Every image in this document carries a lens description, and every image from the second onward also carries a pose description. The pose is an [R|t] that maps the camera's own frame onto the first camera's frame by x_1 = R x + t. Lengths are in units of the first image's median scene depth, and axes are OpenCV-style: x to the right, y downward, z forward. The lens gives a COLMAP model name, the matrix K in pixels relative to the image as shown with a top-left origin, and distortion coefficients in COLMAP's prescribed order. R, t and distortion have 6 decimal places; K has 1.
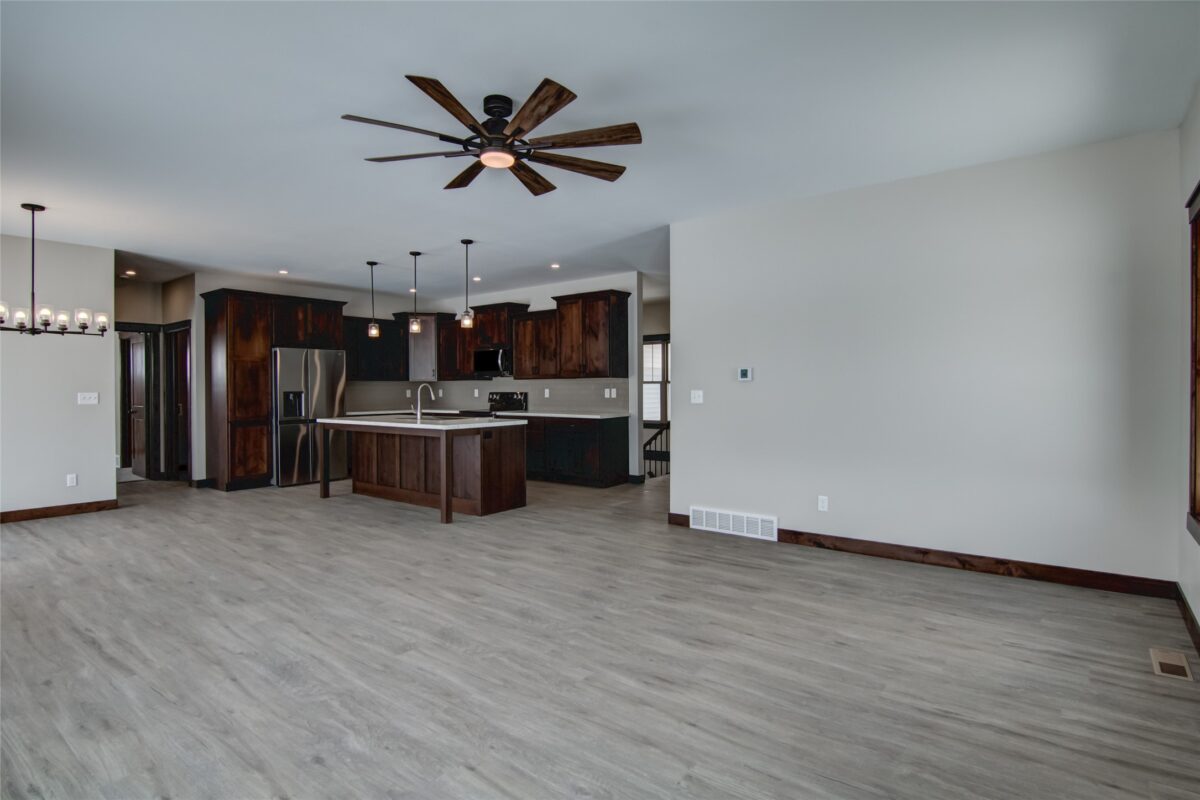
lens RADIAL K [[610.9, 0, 600.0], [0, 610.9, 400.0], [0, 0, 1]] dist [-0.004224, -0.000658]
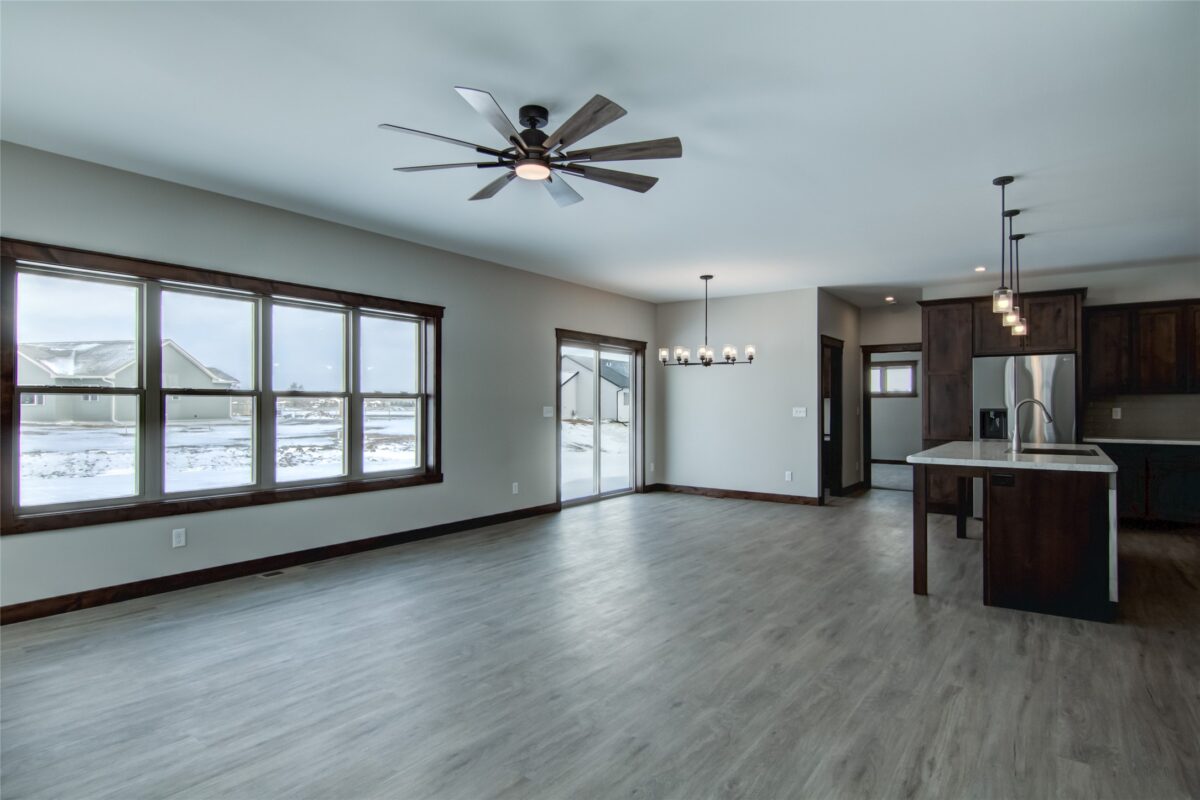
lens RADIAL K [[642.2, 0, 610.6], [0, 642.2, 397.6], [0, 0, 1]] dist [0.013630, -0.001836]
pose [[0.046998, -0.005604, -0.998879, 0.698800], [-0.023846, 0.999693, -0.006730, -0.021416], [0.998610, 0.024135, 0.046850, 0.858838]]
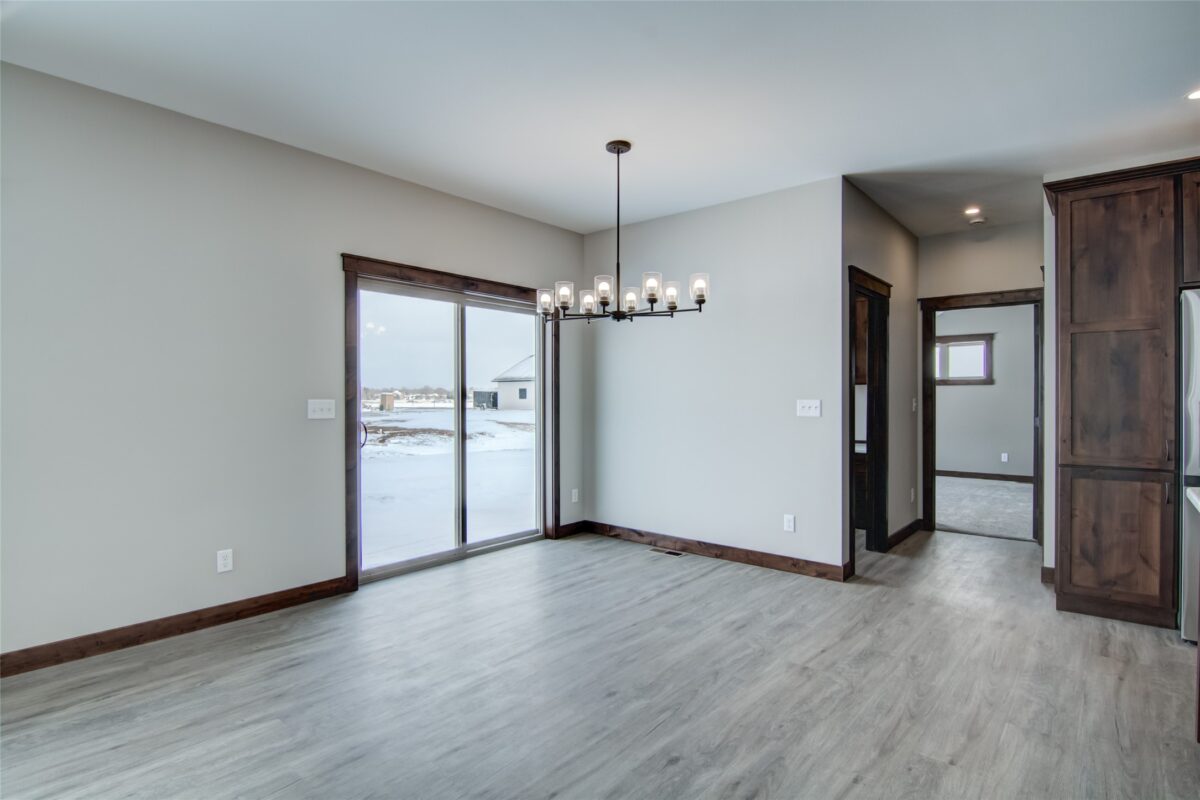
lens RADIAL K [[609.8, 0, 597.0], [0, 609.8, 399.8], [0, 0, 1]] dist [-0.017492, -0.000462]
pose [[-0.046581, 0.010264, -0.998862, -0.234448], [-0.020126, 0.999735, 0.011211, -0.022715], [0.998712, 0.020625, -0.046362, 1.233871]]
